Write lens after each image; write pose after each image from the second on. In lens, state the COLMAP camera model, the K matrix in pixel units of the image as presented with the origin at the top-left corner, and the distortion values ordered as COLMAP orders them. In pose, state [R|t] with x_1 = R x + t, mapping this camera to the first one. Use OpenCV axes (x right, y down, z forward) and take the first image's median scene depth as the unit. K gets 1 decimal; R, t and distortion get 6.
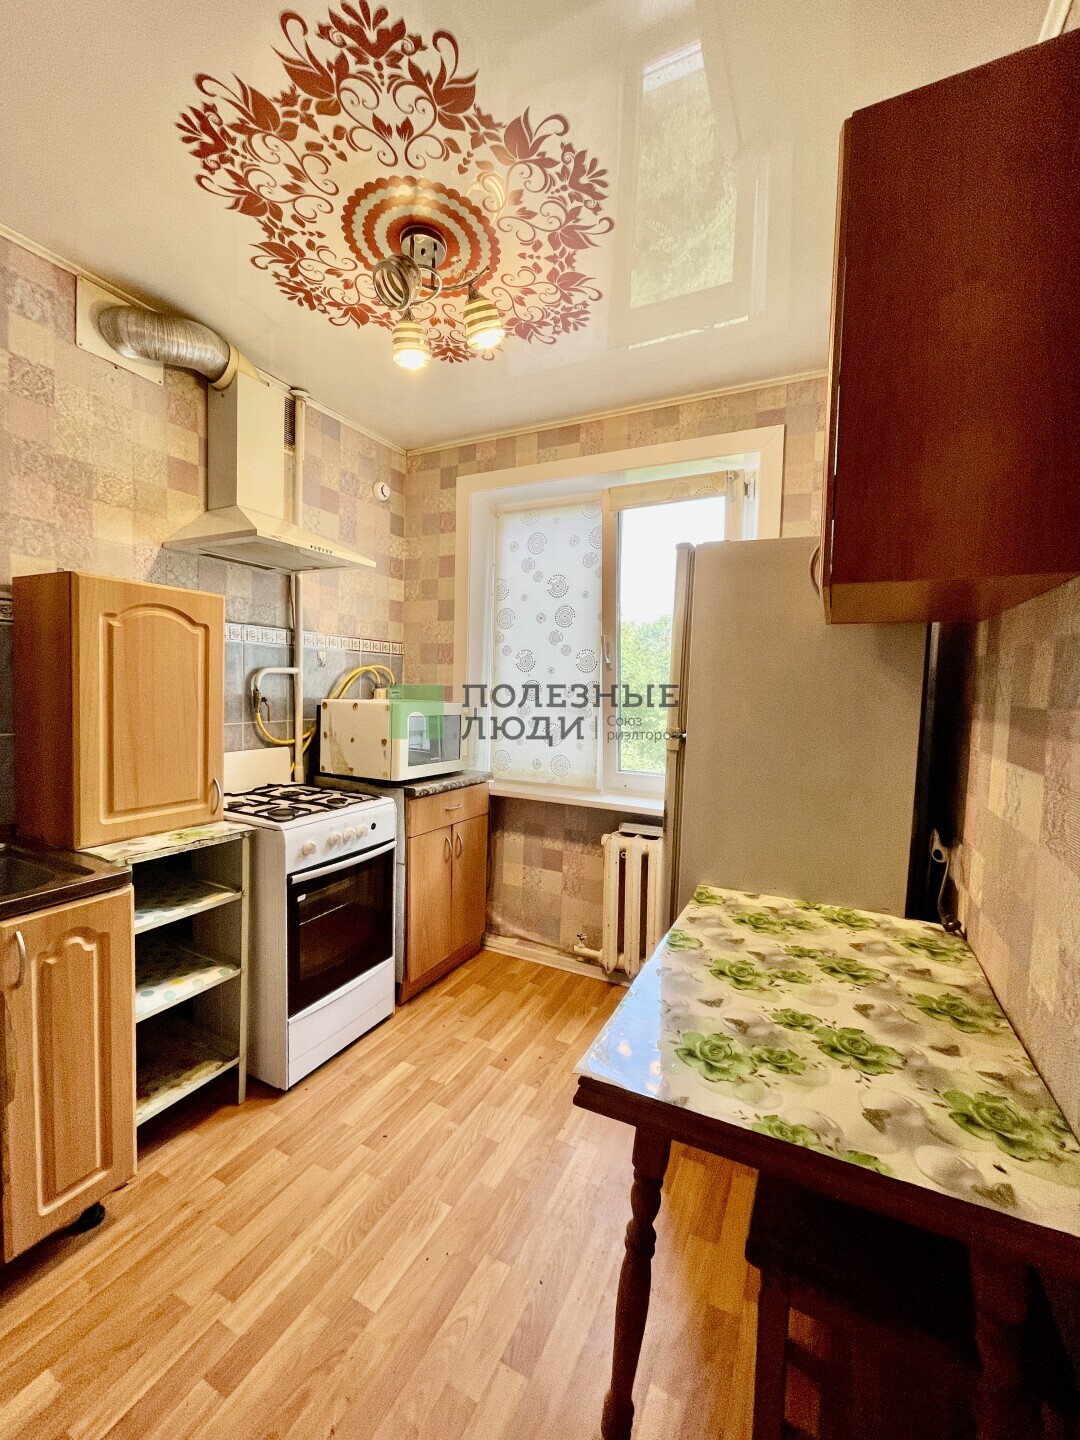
lens RADIAL K [[576.0, 0, 542.9], [0, 576.0, 718.1], [0, 0, 1]] dist [-0.003201, 0.000926]
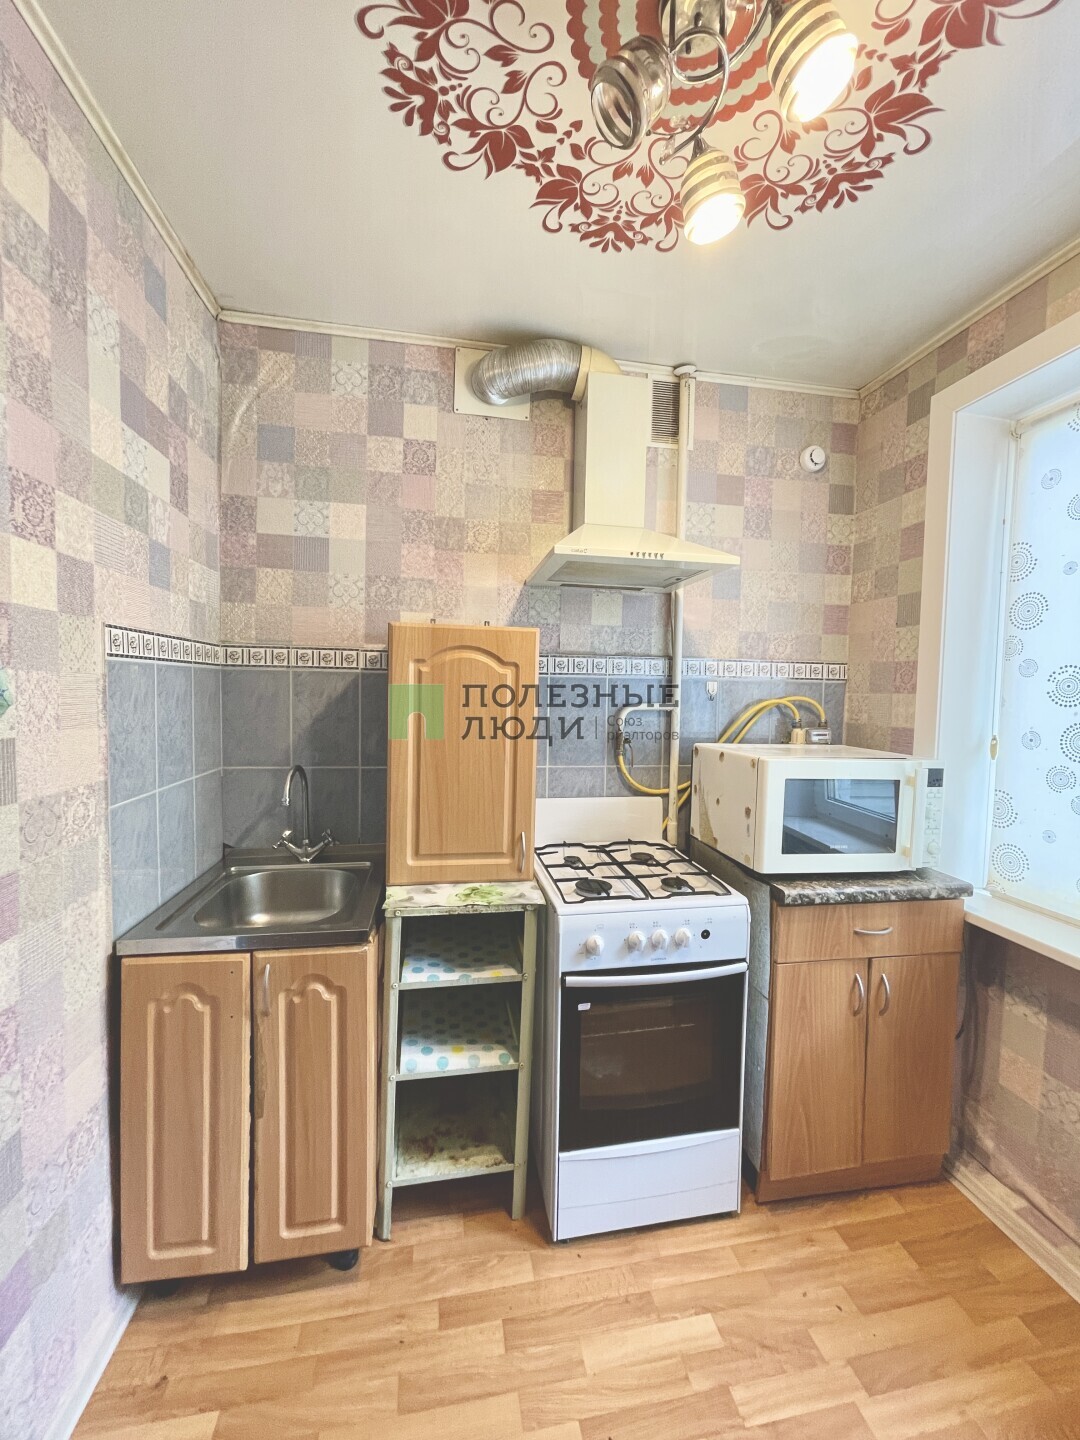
lens RADIAL K [[576.0, 0, 543.8], [0, 576.0, 717.0], [0, 0, 1]] dist [-0.003201, 0.000926]
pose [[0.605761, 0.024692, -0.795264, 0.139947], [-0.048803, 0.998789, -0.006162, -0.063221], [0.794149, 0.042544, 0.606232, 0.417186]]
